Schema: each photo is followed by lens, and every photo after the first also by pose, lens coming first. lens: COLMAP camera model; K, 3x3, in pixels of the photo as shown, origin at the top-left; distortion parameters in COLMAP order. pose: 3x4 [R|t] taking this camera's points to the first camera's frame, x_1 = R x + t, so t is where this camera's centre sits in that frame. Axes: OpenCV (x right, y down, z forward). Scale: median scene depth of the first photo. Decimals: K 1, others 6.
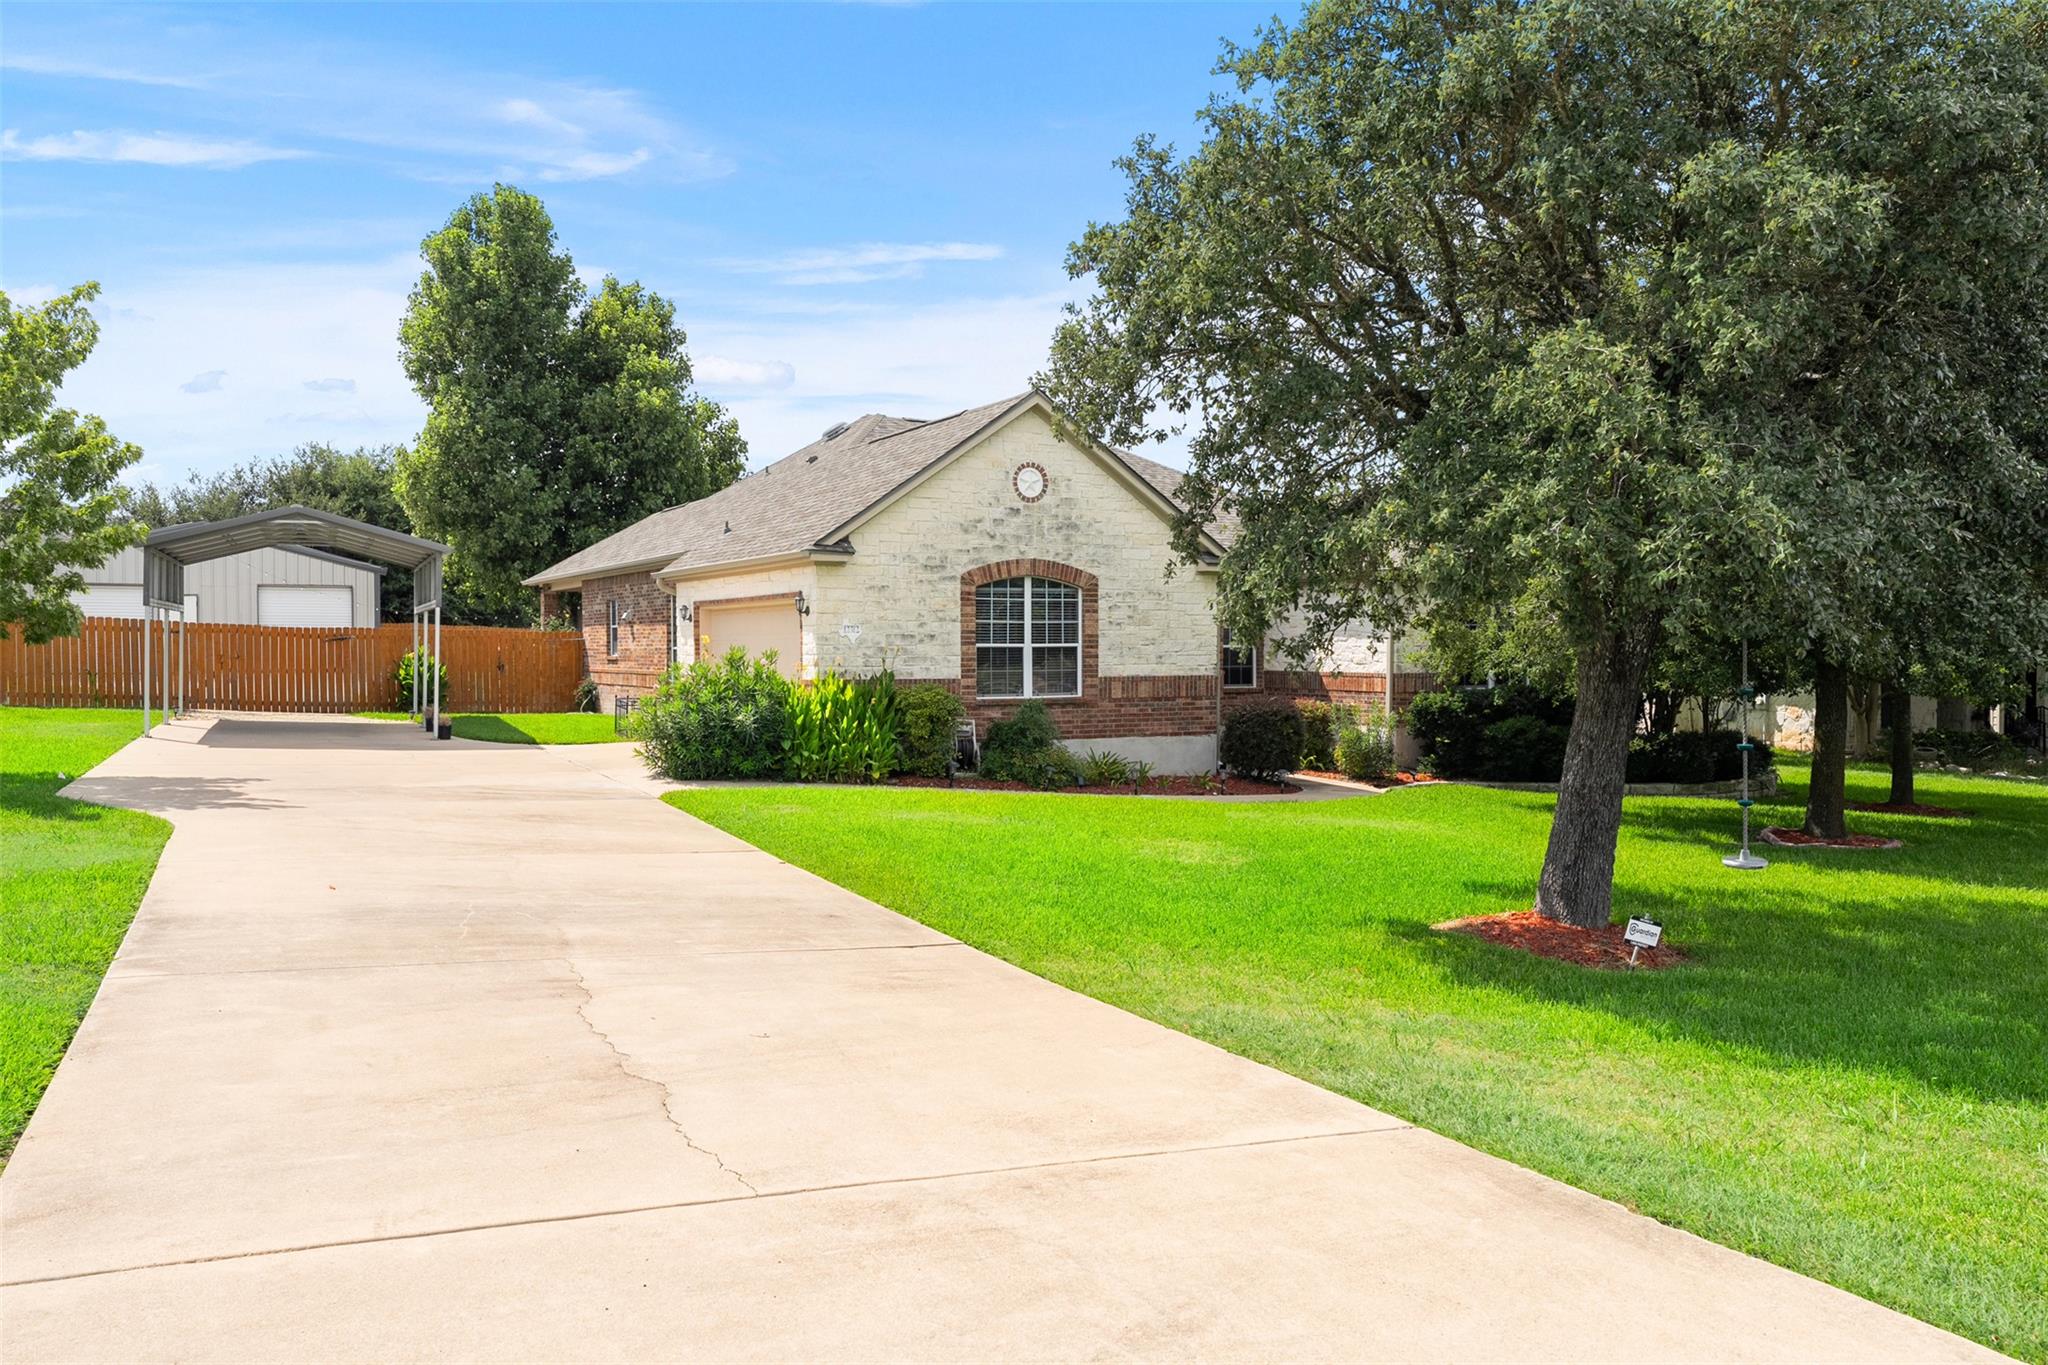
lens RADIAL K [[1573.1, 0, 1024.0], [0, 1573.1, 682.5], [0, 0, 1]] dist [-0.000148, 0.000713]
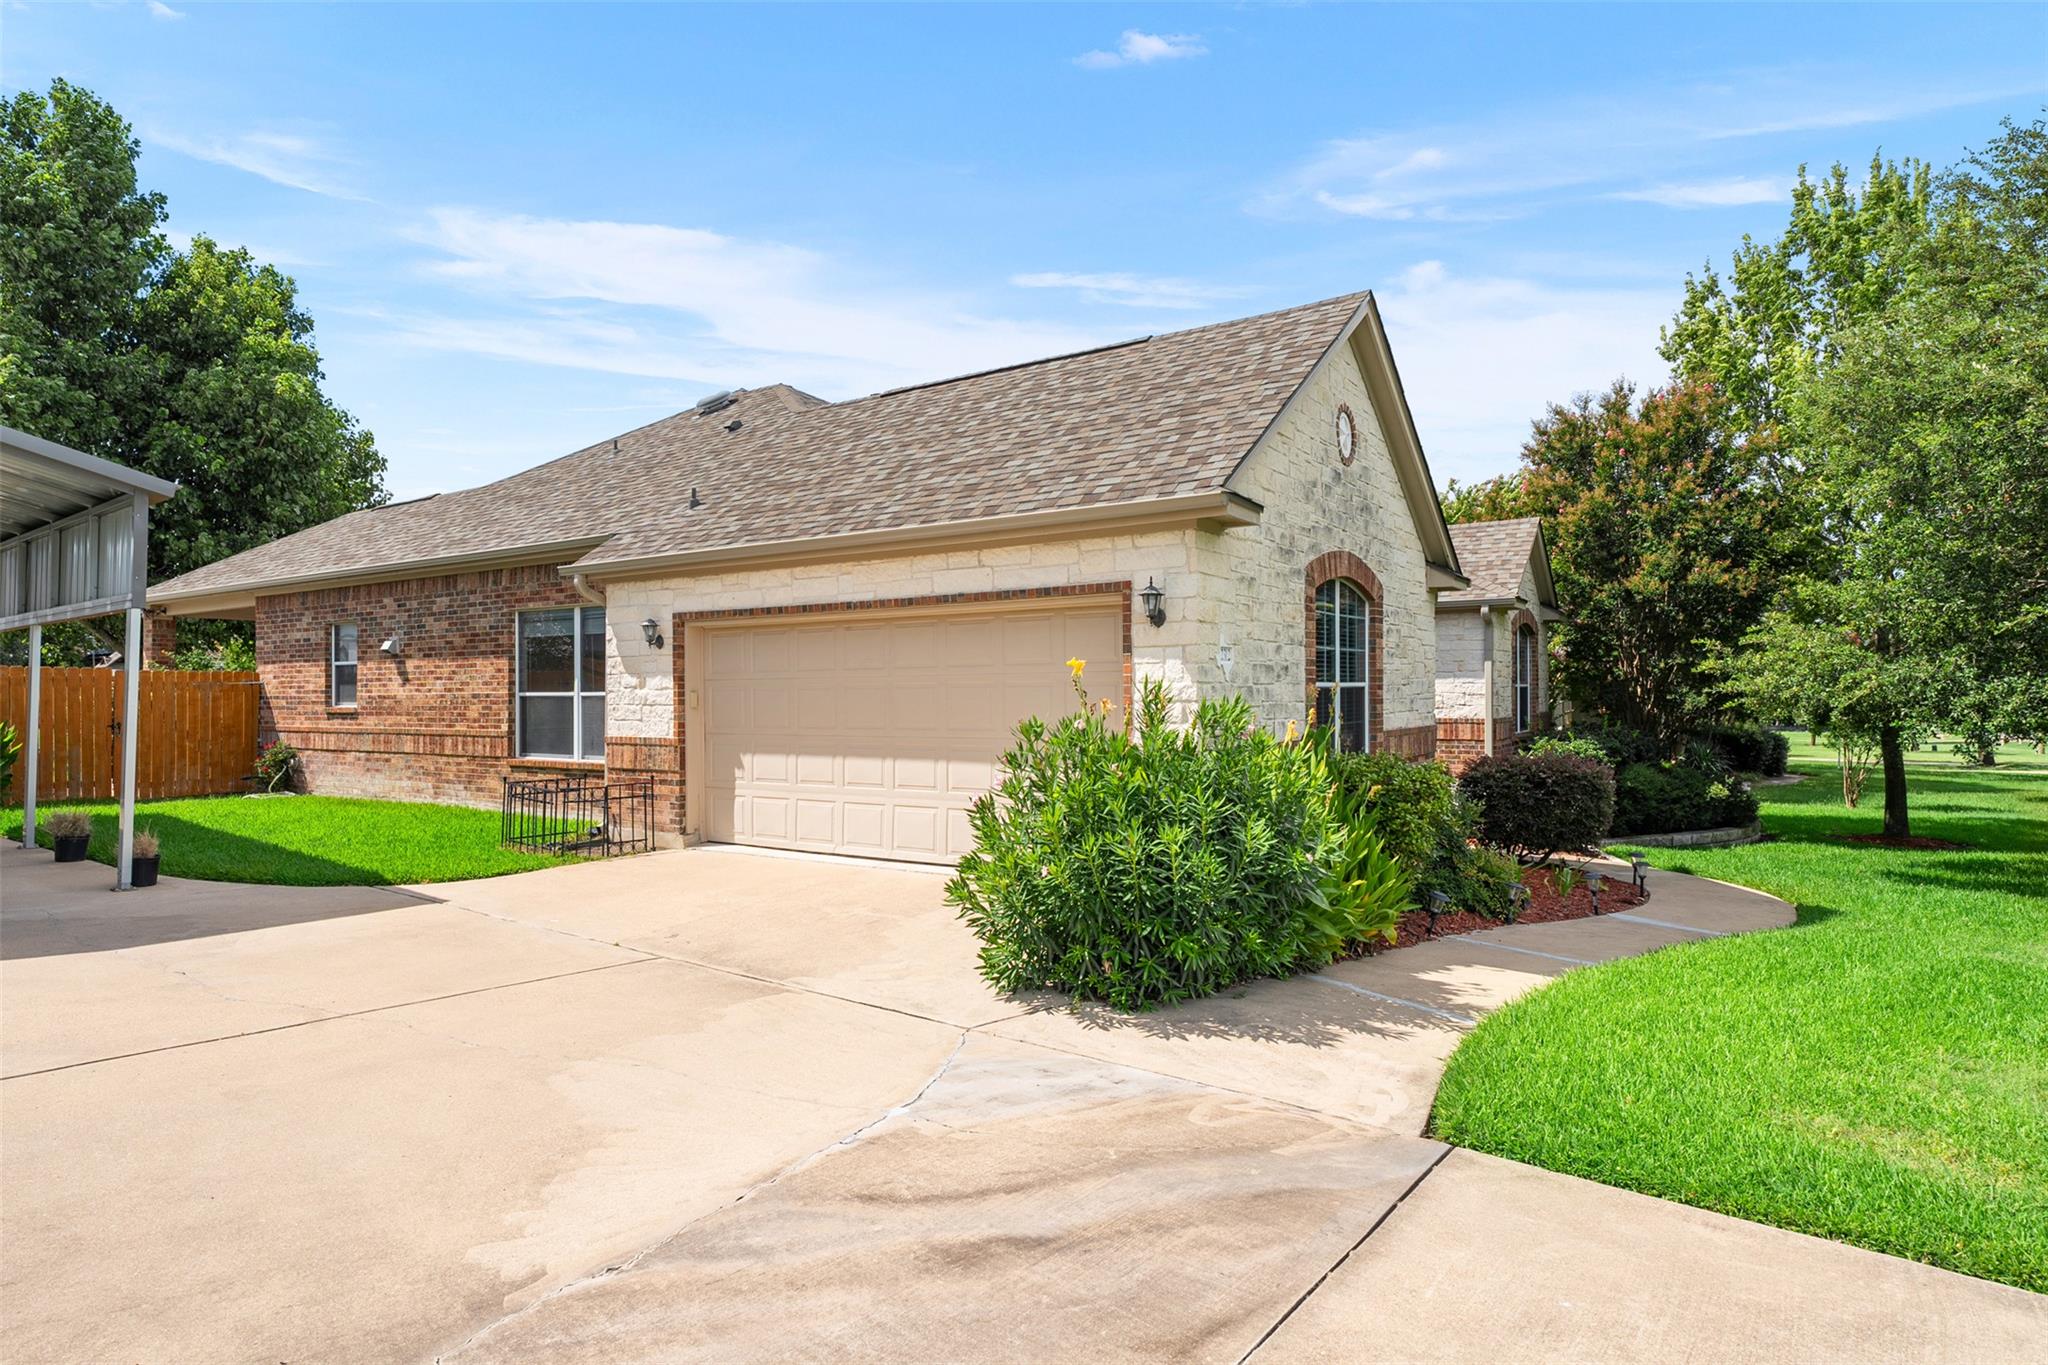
lens RADIAL K [[1118.4, 0, 1024.0], [0, 1118.4, 682.5], [0, 0, 1]] dist [-0.005059, -0.001307]
pose [[0.884790, 0.000806, 0.465989, -0.319951], [0.015495, 0.999395, -0.031150, -0.011683], [-0.465732, 0.034782, 0.884242, 0.632237]]
